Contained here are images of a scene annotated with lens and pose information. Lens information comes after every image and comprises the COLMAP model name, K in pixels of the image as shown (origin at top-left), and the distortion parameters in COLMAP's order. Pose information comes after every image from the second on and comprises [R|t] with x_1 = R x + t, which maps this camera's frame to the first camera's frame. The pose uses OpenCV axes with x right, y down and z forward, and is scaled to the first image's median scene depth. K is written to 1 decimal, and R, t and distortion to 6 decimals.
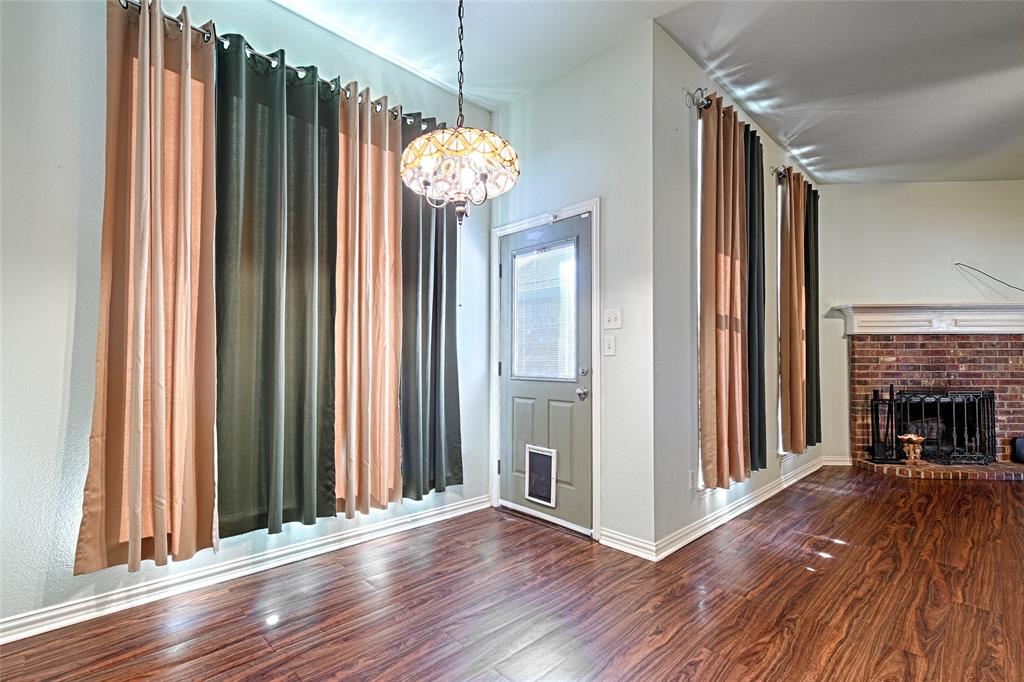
lens RADIAL K [[461.8, 0, 469.2], [0, 461.8, 352.9], [0, 0, 1]] dist [0.001096, -0.000182]
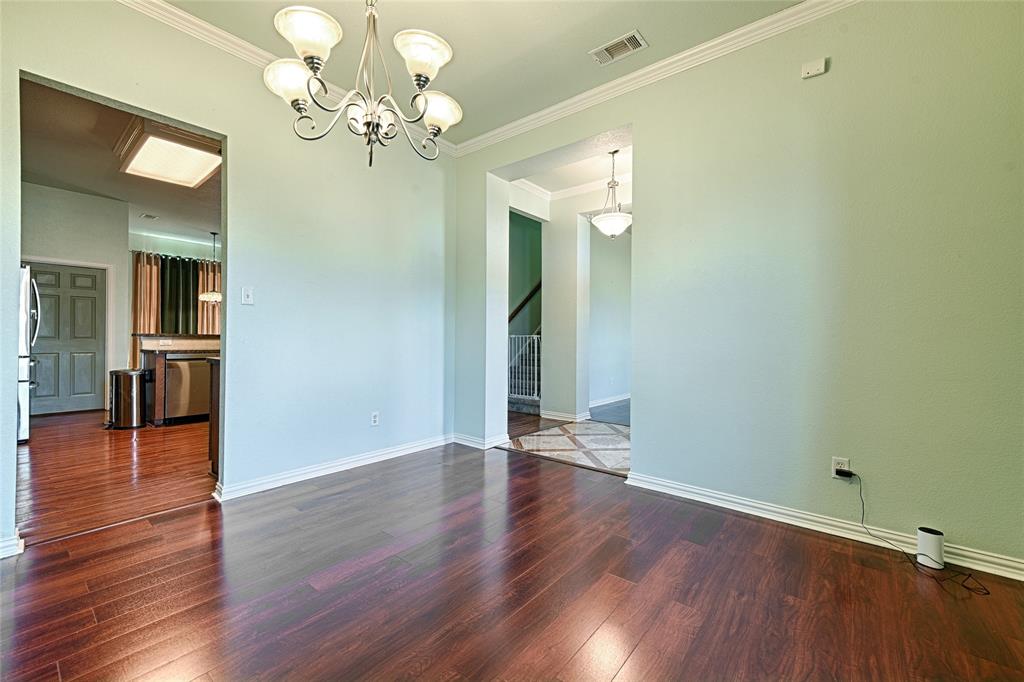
lens RADIAL K [[418.4, 0, 512.0], [0, 418.4, 341.0], [0, 0, 1]] dist [0.000659, 0.000051]
pose [[0.985646, 0.004444, 0.168767, 1.742723], [-0.008844, 0.999640, 0.025330, -0.048952], [-0.168594, -0.026459, 0.985330, -2.936239]]
